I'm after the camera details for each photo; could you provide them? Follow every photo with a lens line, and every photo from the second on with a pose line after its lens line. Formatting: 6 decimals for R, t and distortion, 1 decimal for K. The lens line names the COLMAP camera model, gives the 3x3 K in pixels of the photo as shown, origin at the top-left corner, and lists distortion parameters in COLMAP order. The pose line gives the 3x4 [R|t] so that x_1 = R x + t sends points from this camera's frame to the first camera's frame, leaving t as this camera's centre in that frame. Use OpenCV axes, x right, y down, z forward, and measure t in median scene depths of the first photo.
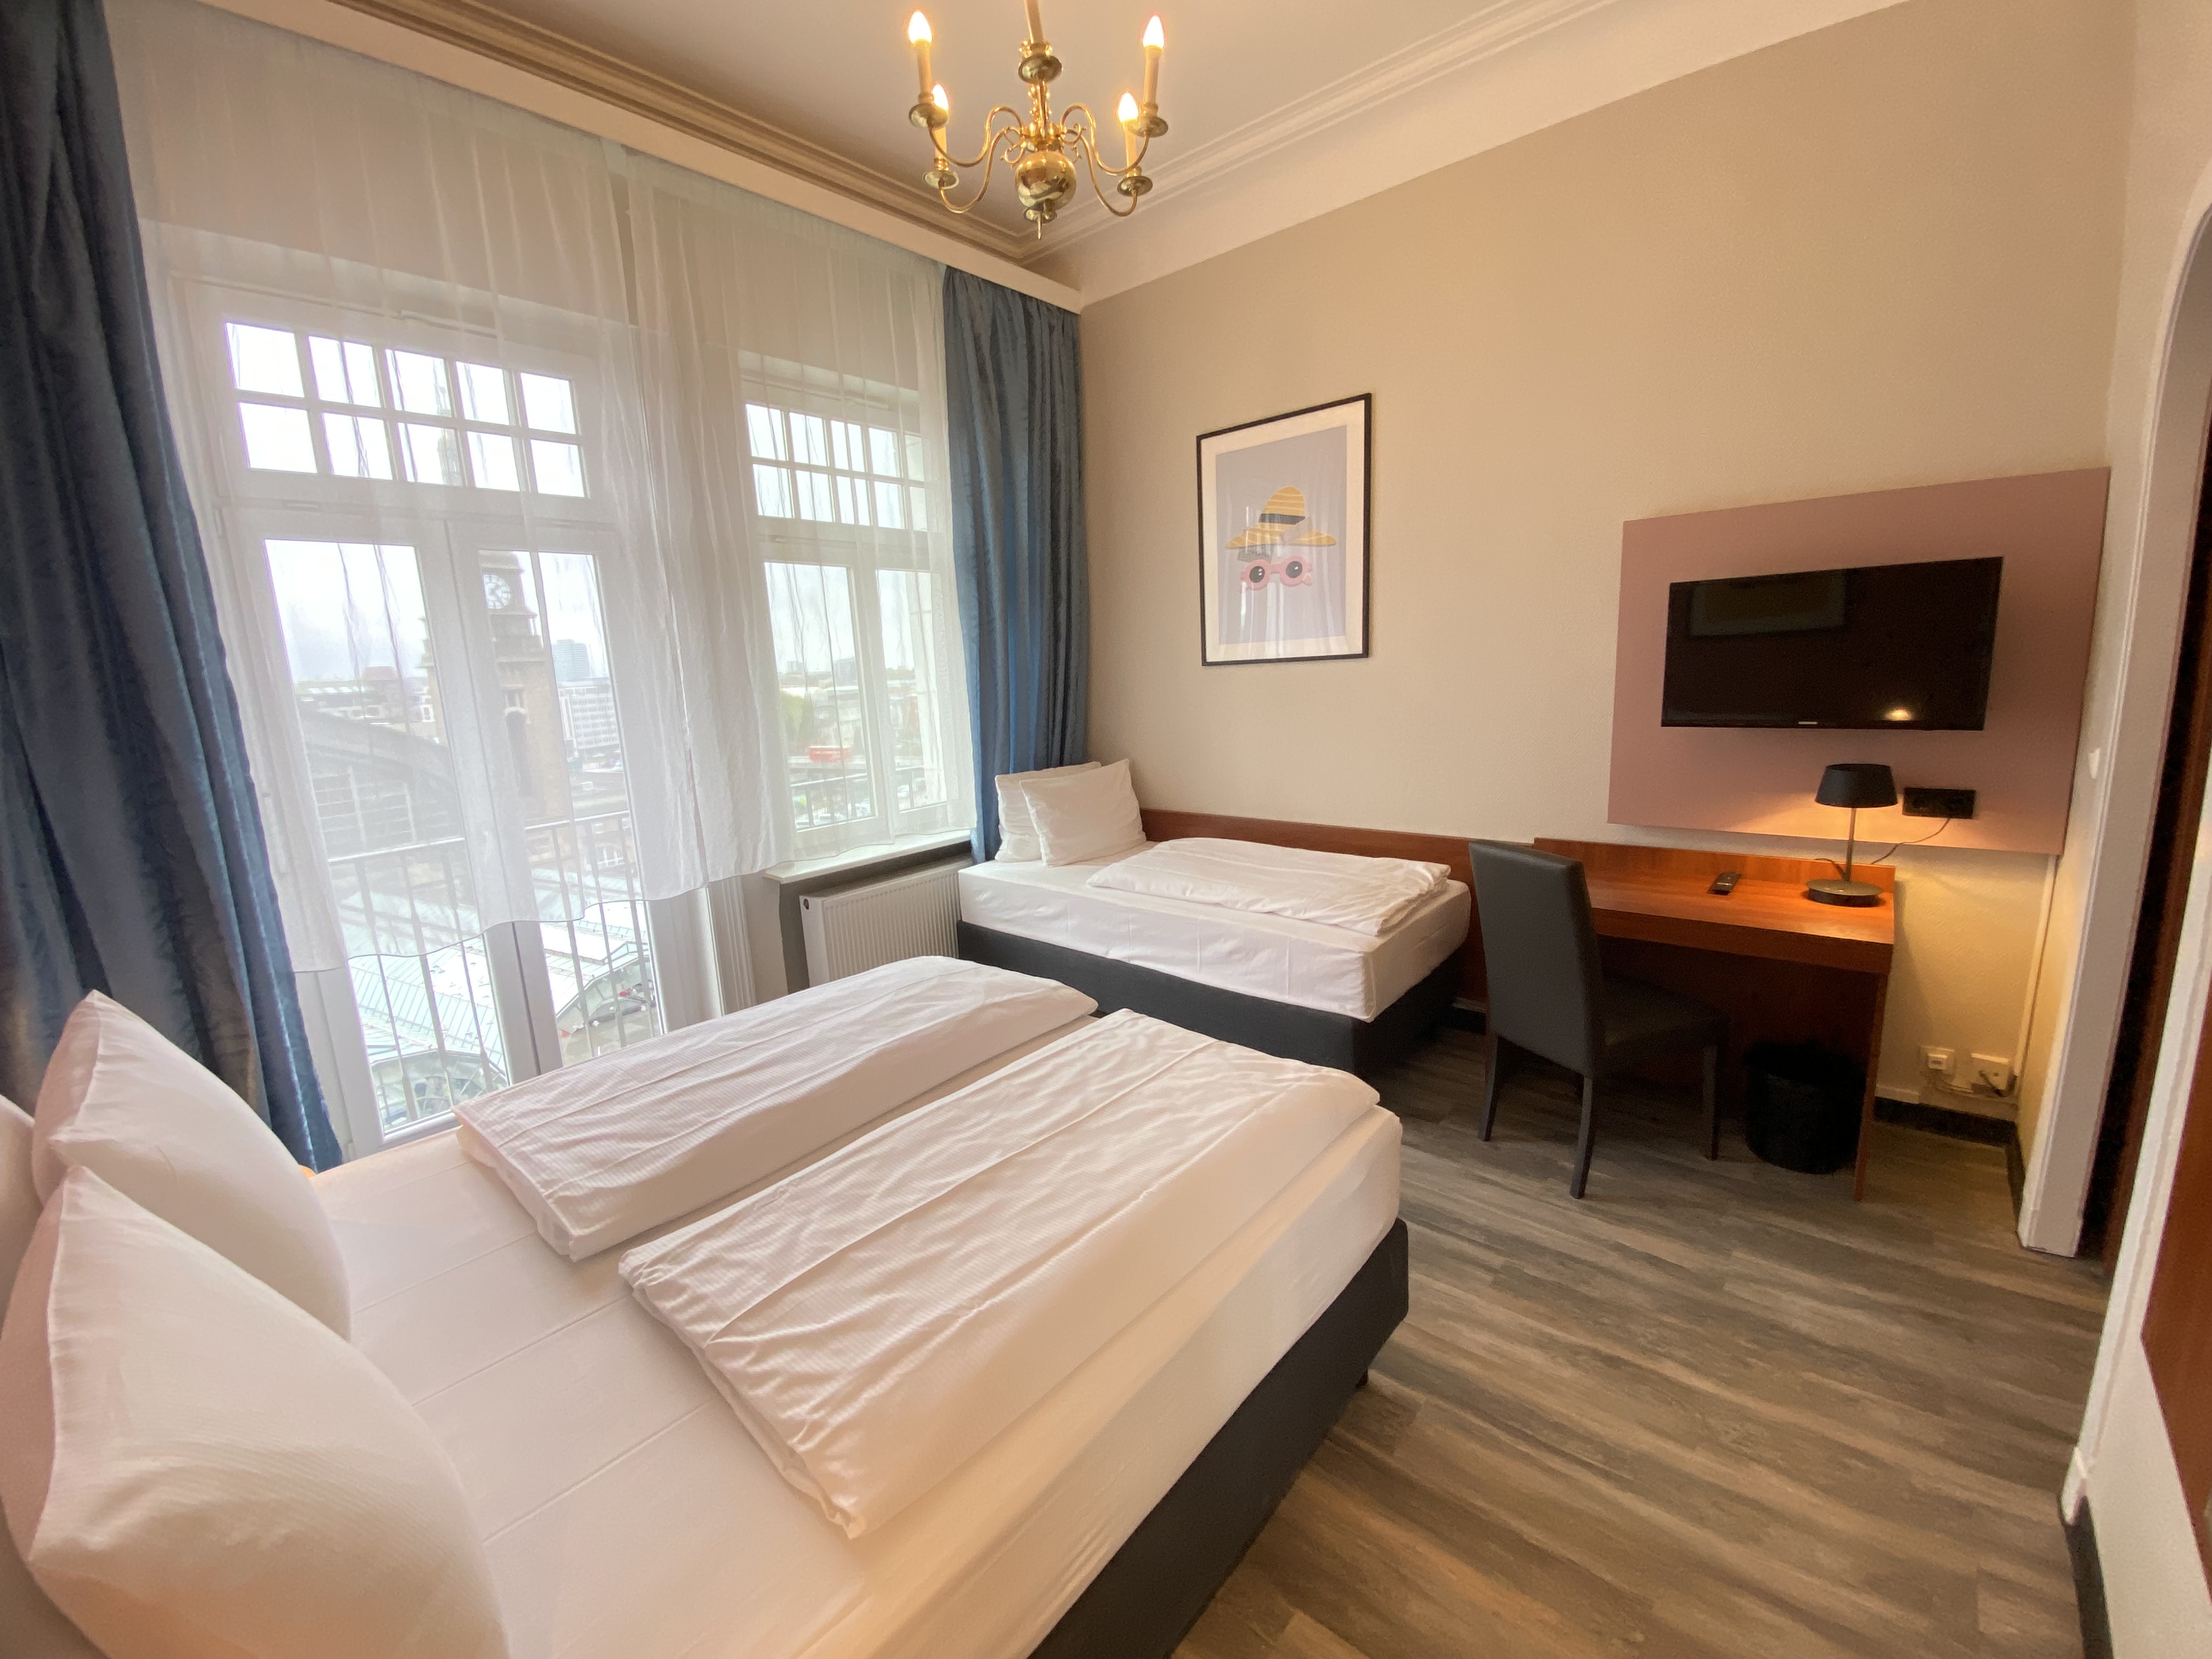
lens RADIAL K [[885.9, 0, 1109.3], [0, 885.9, 824.4], [0, 0, 1]] dist [0.028048, -0.023665]
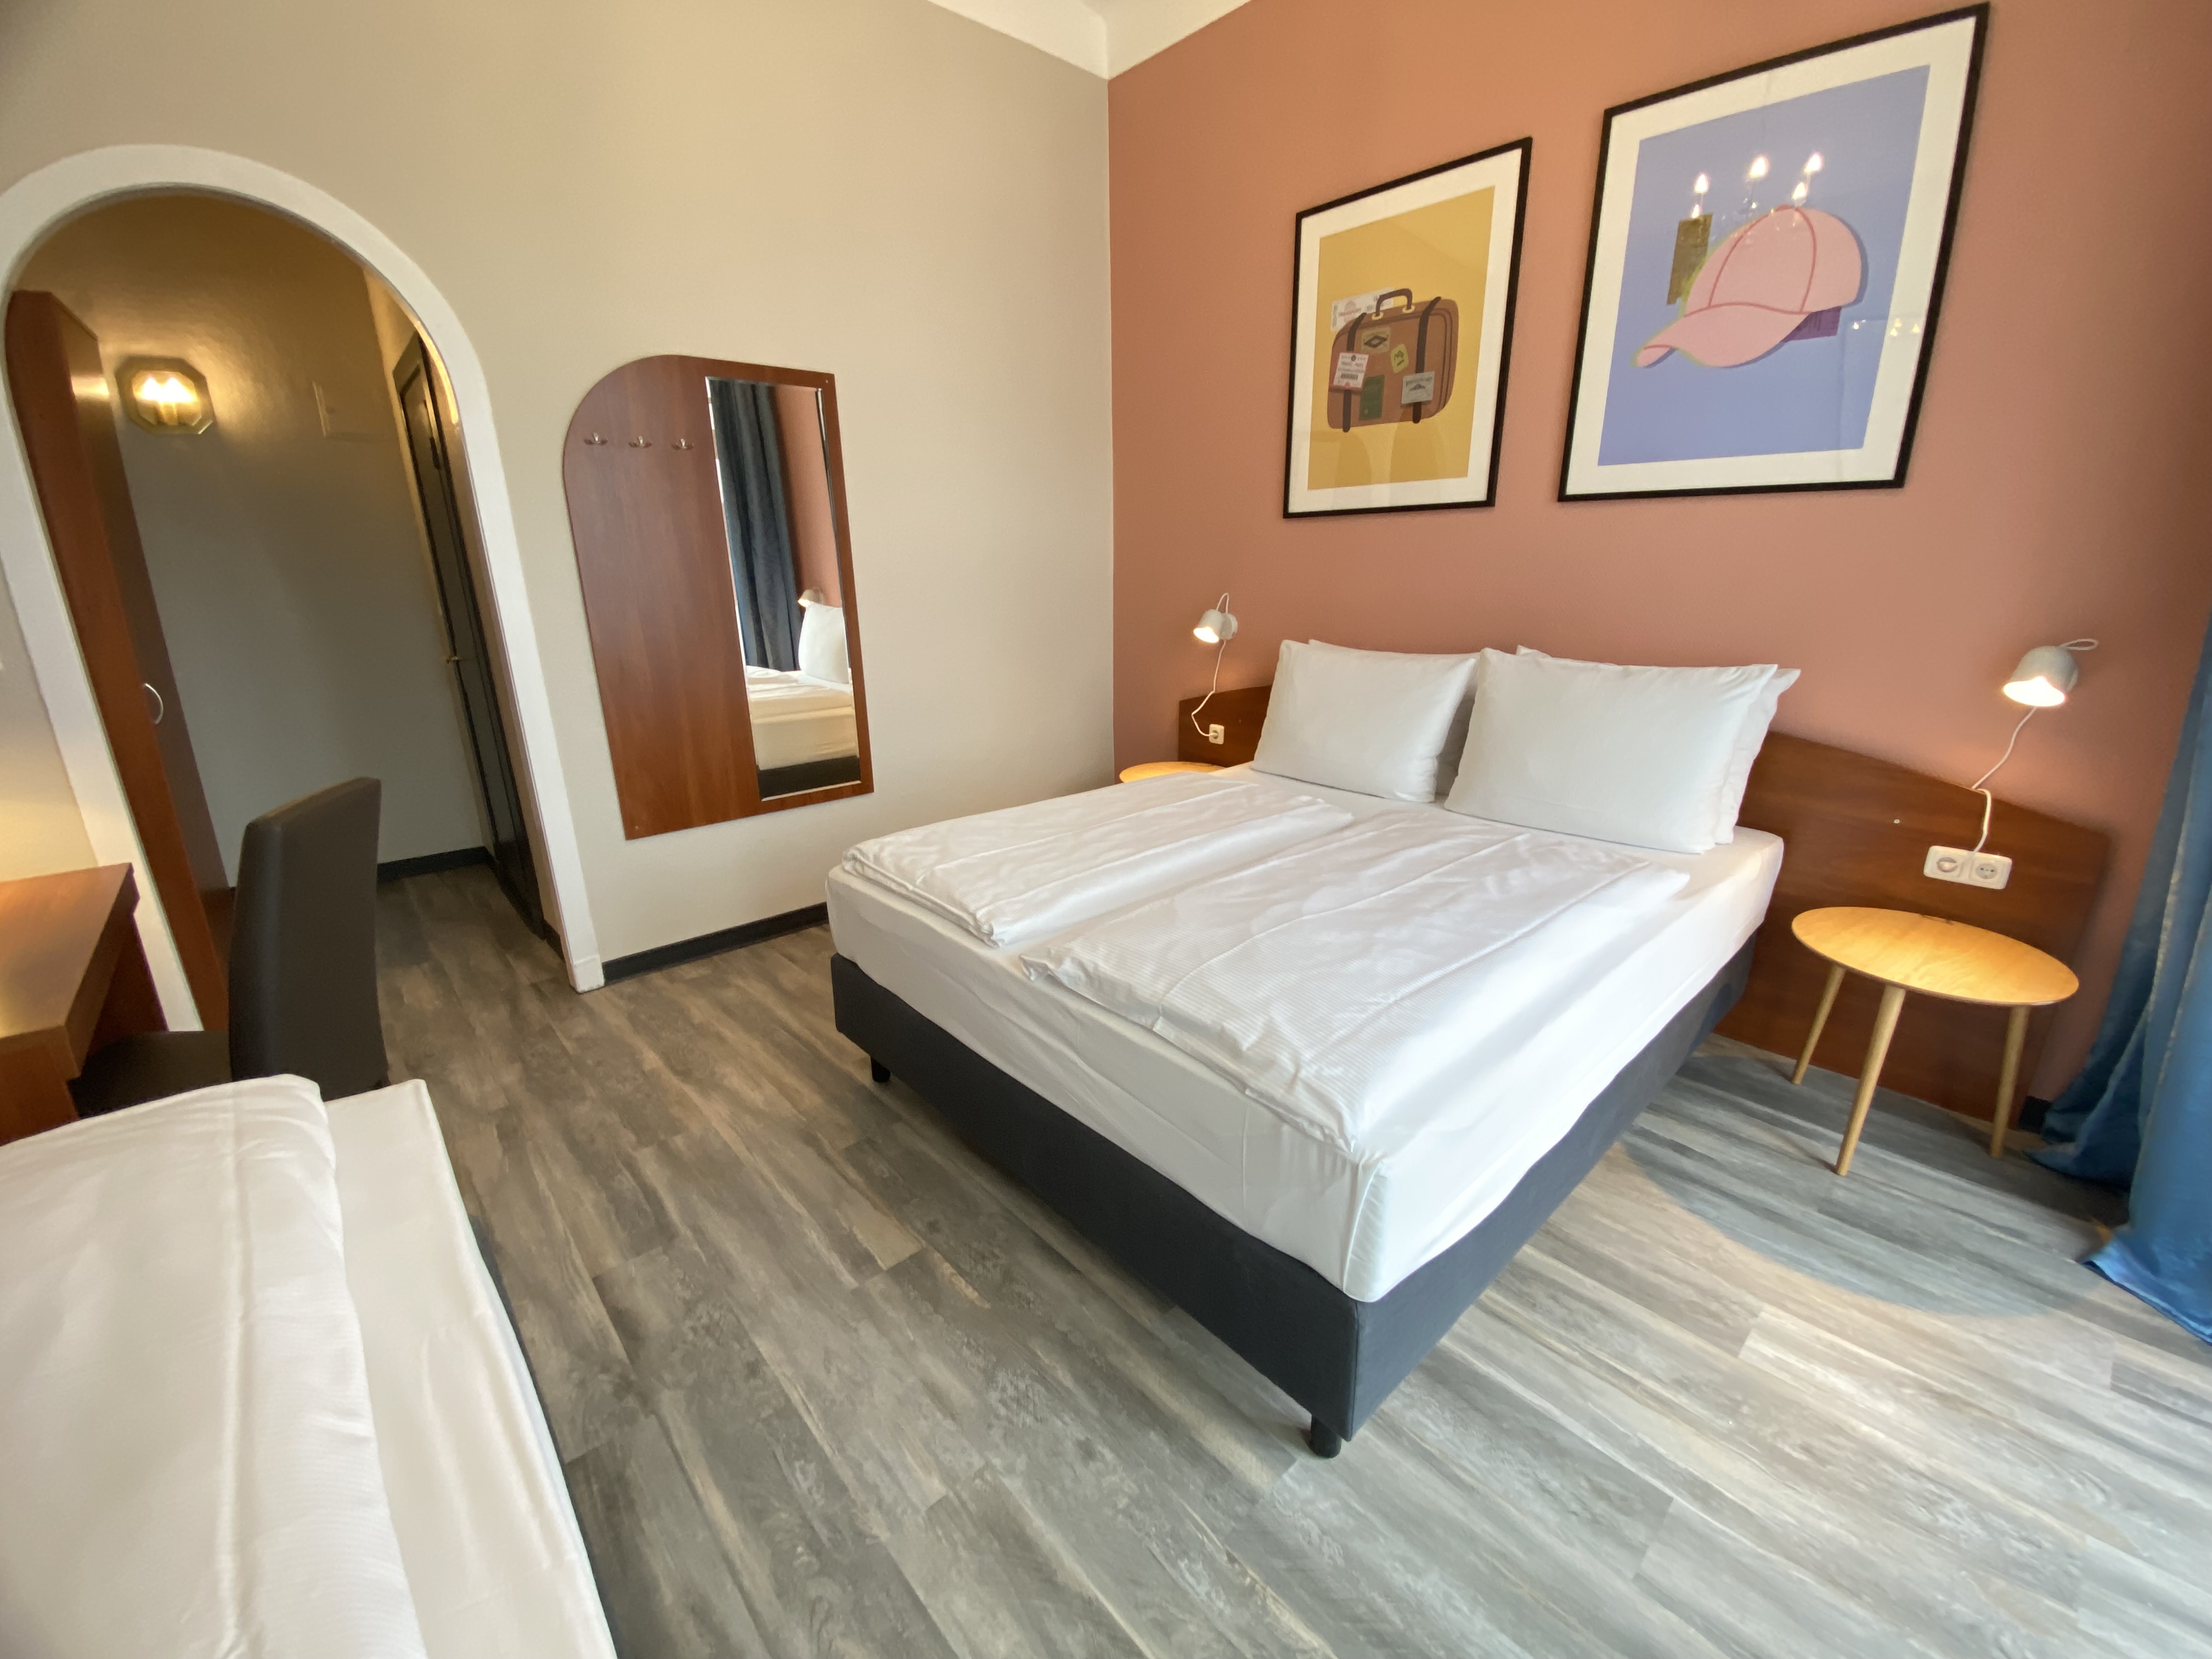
lens RADIAL K [[898.4, 0, 1099.9], [0, 898.4, 835.7], [0, 0, 1]] dist [0.014154, -0.017039]
pose [[-0.989367, 0.020154, 0.144038, -0.147010], [0.083768, 0.888557, 0.451054, -0.155924], [-0.118896, 0.458324, -0.880797, 1.290050]]
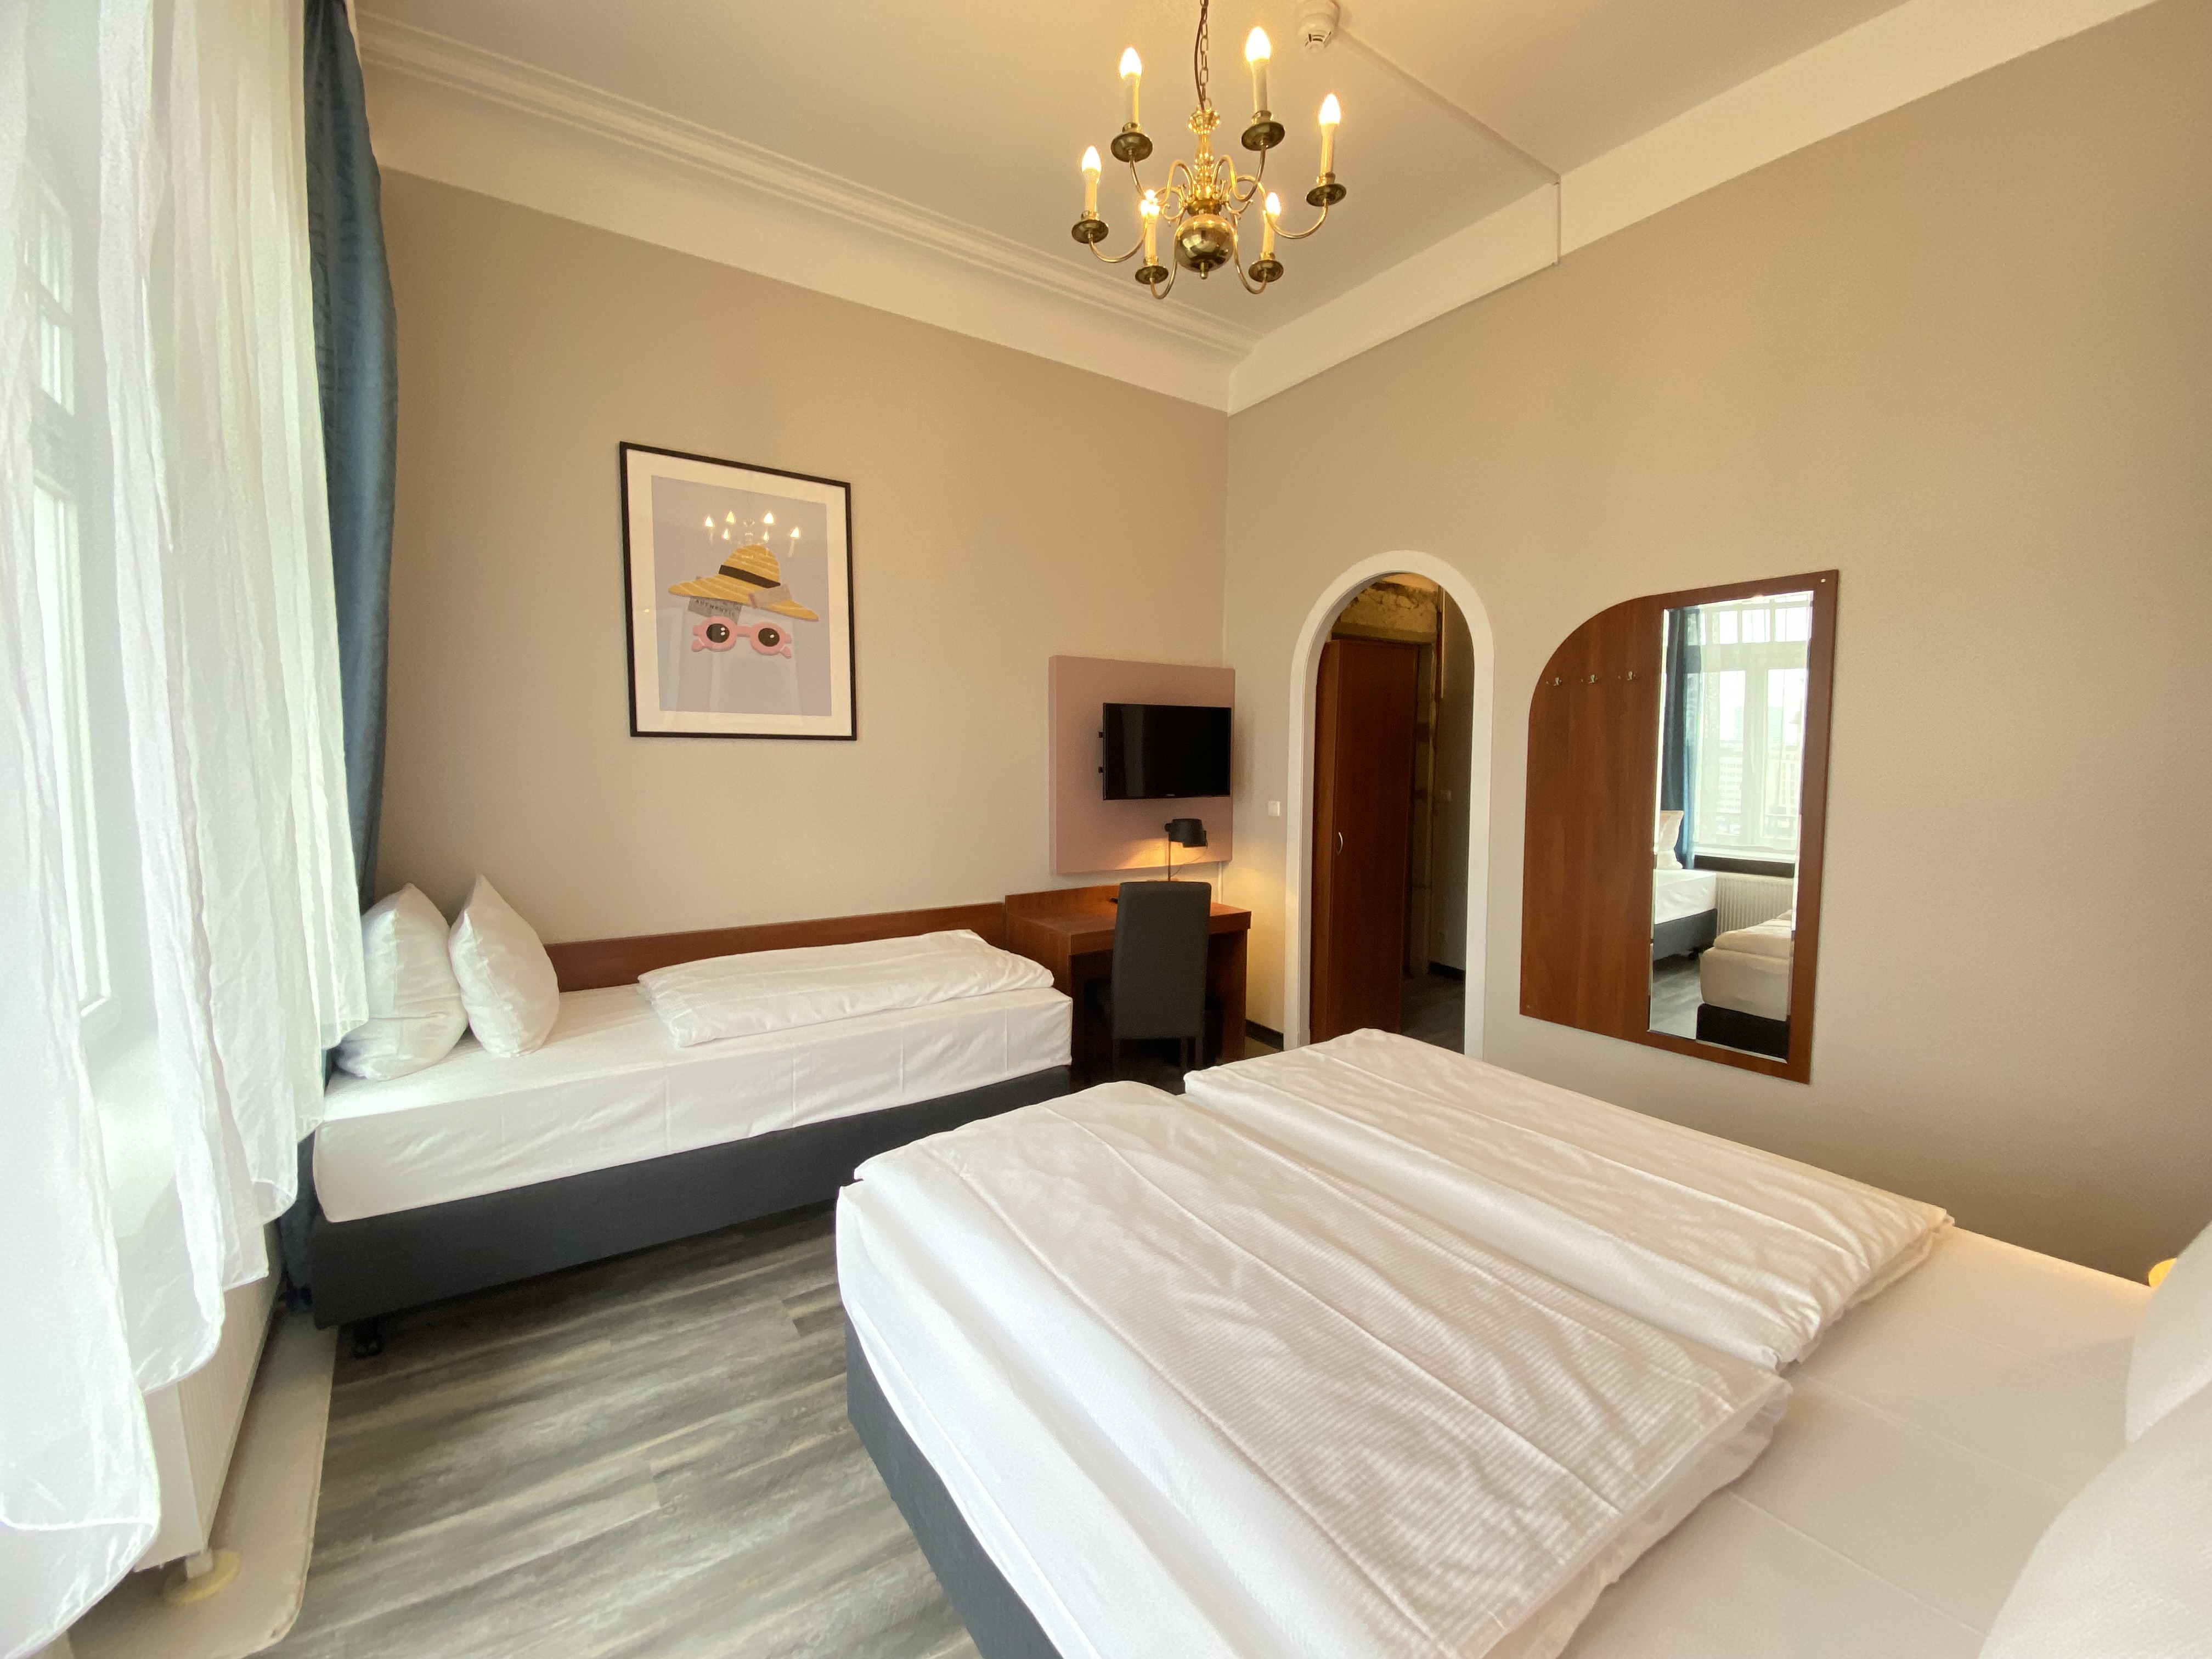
lens RADIAL K [[879.8, 0, 1089.4], [0, 879.8, 822.1], [0, 0, 1]] dist [0.027292, -0.022740]
pose [[0.267476, -0.019192, 0.963373, -0.732533], [0.158028, 0.987138, -0.024211, -0.042383], [-0.950518, 0.158716, 0.267068, 0.637166]]
